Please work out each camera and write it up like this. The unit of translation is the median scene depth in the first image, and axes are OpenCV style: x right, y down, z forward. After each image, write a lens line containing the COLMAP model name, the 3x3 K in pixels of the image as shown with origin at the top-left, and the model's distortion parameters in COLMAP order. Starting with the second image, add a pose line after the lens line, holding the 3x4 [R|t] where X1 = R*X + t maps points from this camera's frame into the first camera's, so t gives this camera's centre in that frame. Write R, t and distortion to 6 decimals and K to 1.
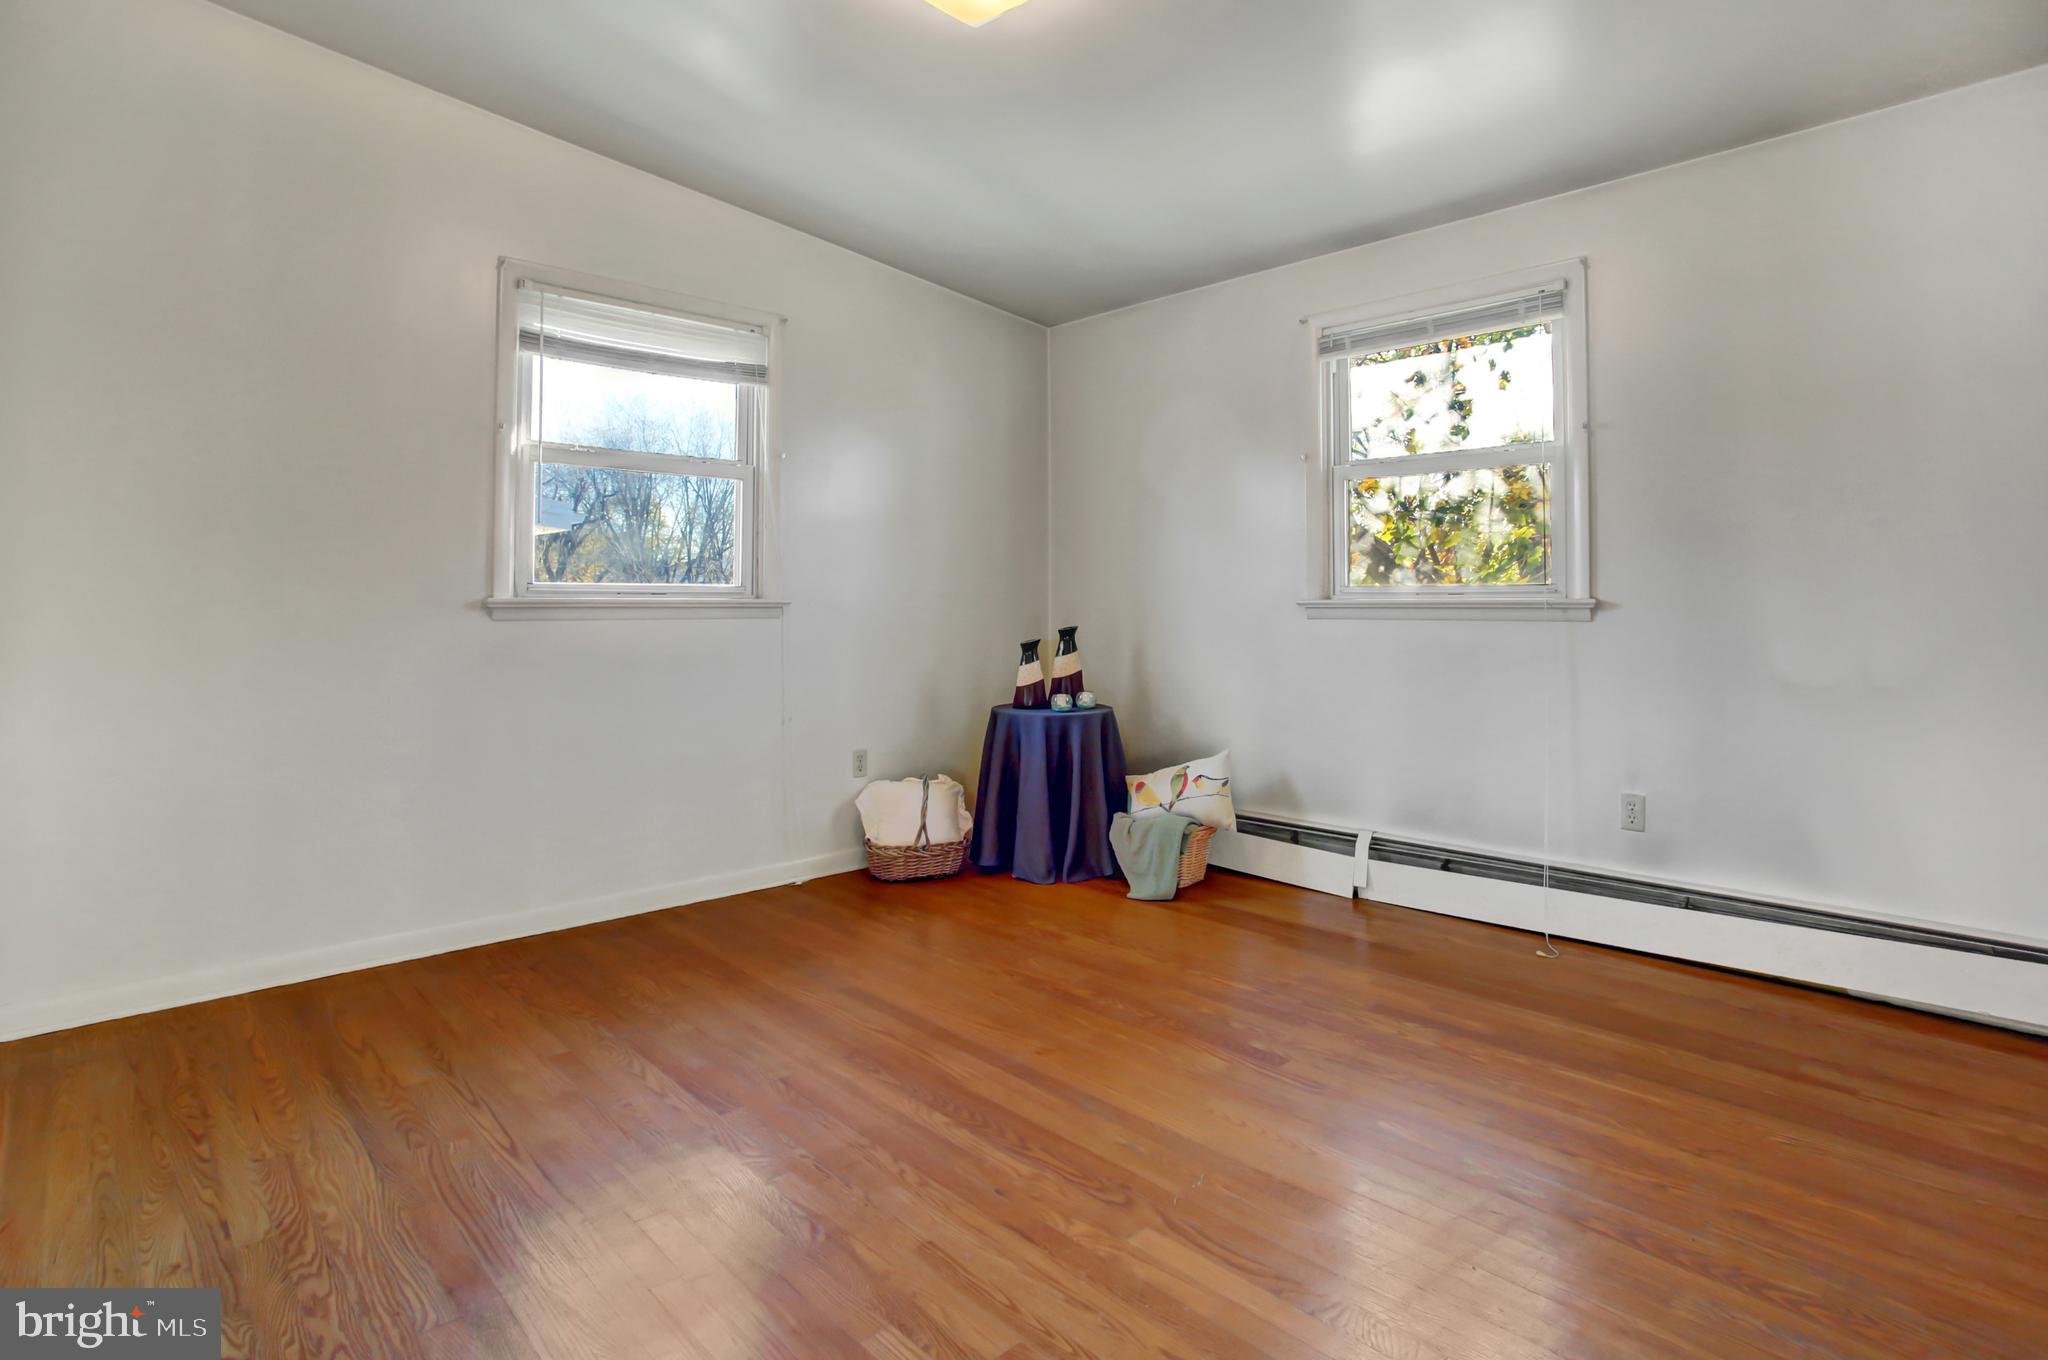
lens RADIAL K [[1020.7, 0, 1025.9], [0, 1020.7, 597.2], [0, 0, 1]] dist [-0.078937, 0.043232]
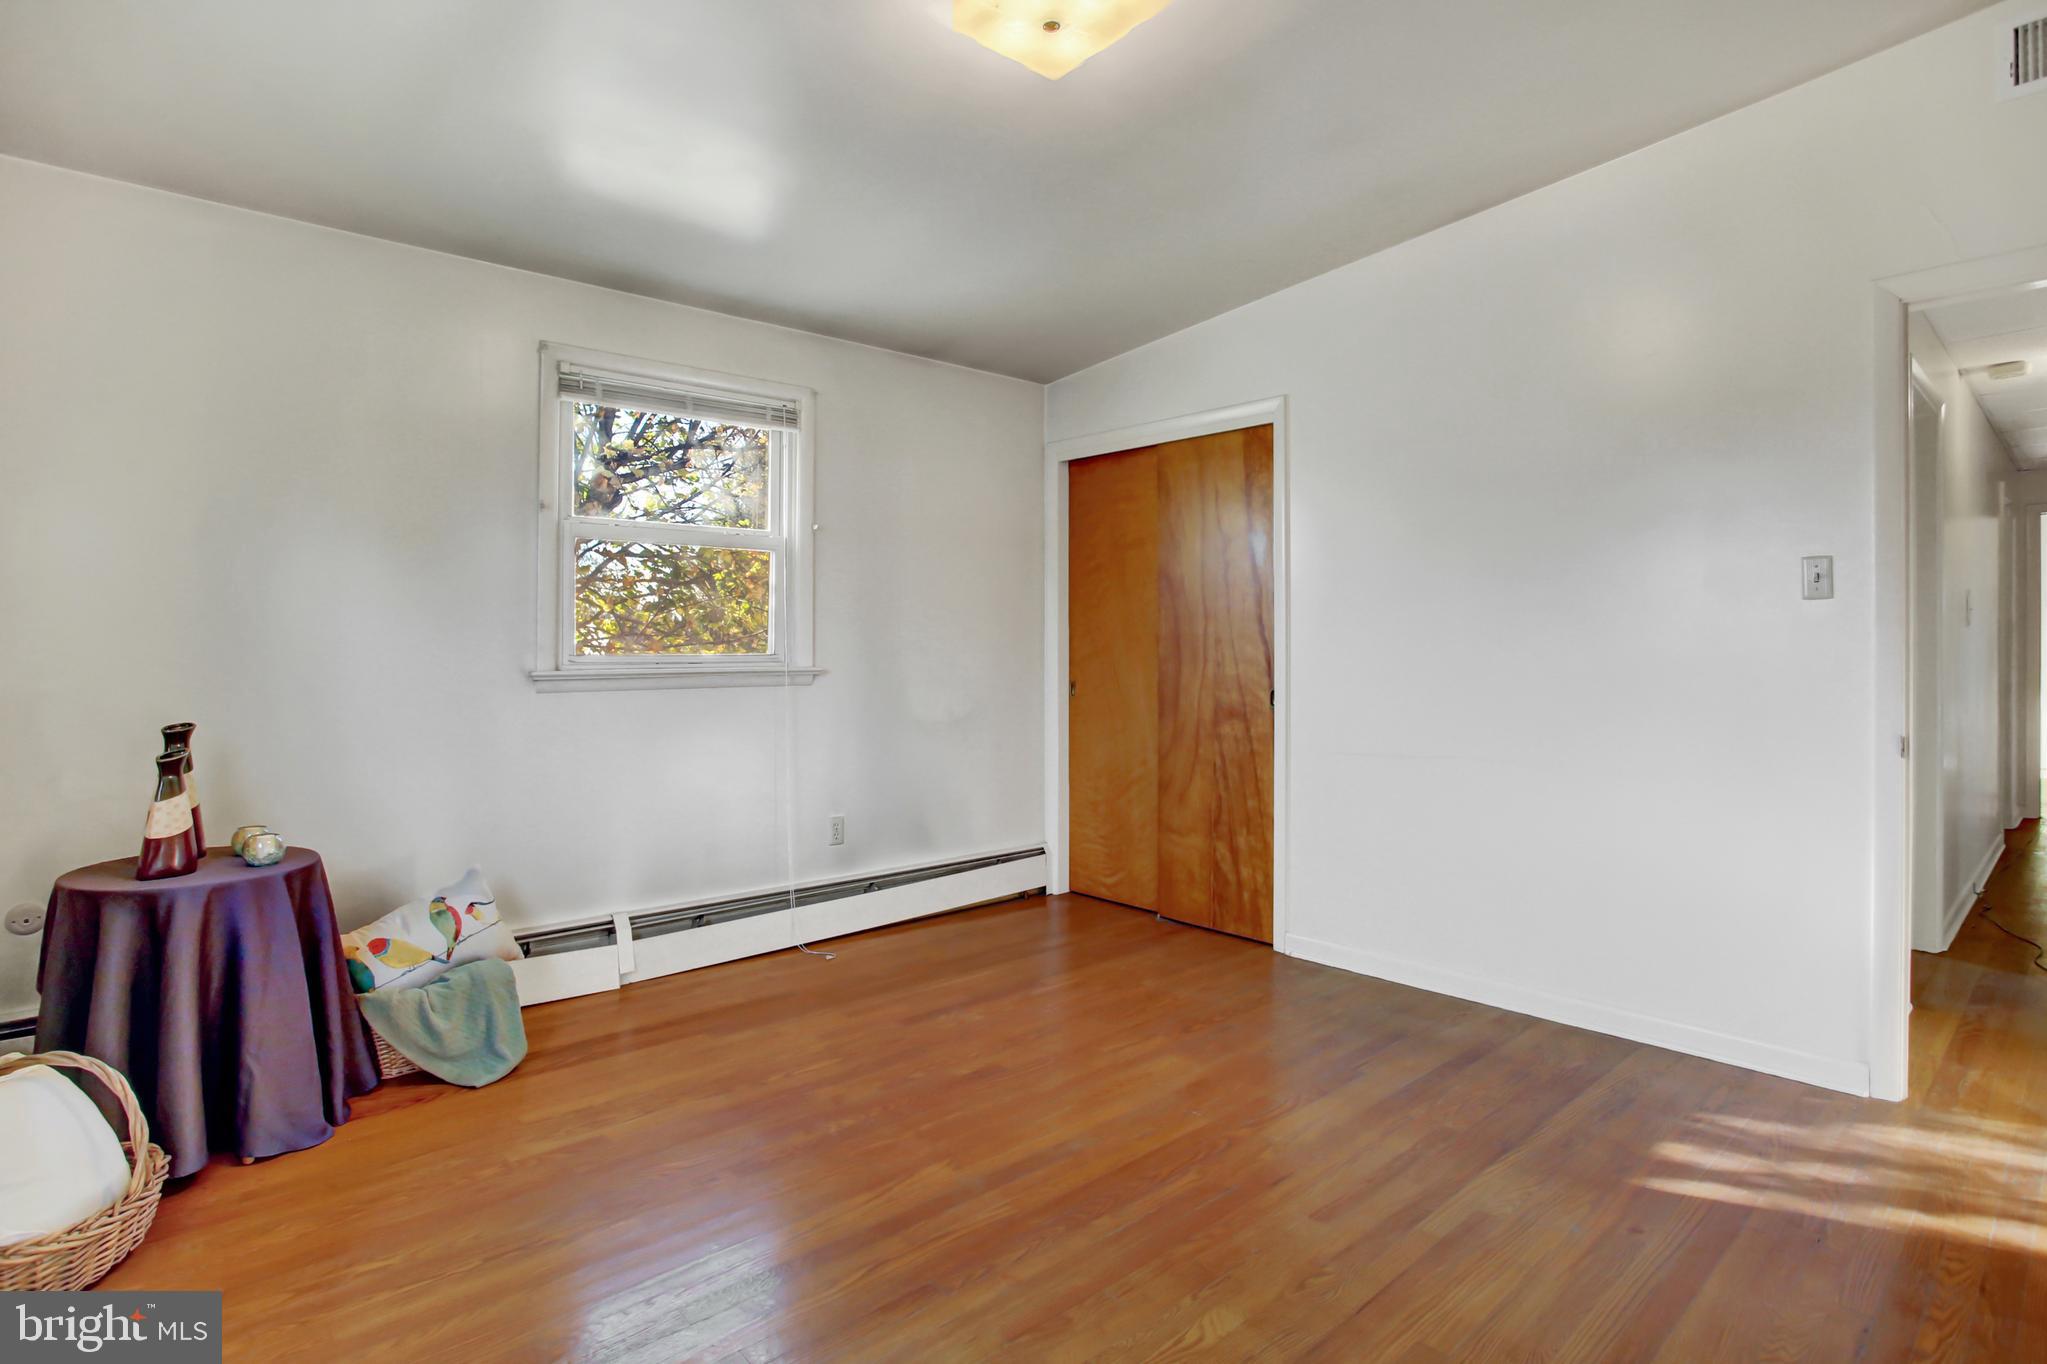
lens RADIAL K [[1021.7, 0, 1032.5], [0, 1021.7, 667.3], [0, 0, 1]] dist [-0.089264, 0.043638]
pose [[0.047047, -0.021798, 0.998655, -0.678530], [-0.006410, 0.999735, 0.022124, -0.027490], [-0.998872, -0.007442, 0.046895, 0.662720]]
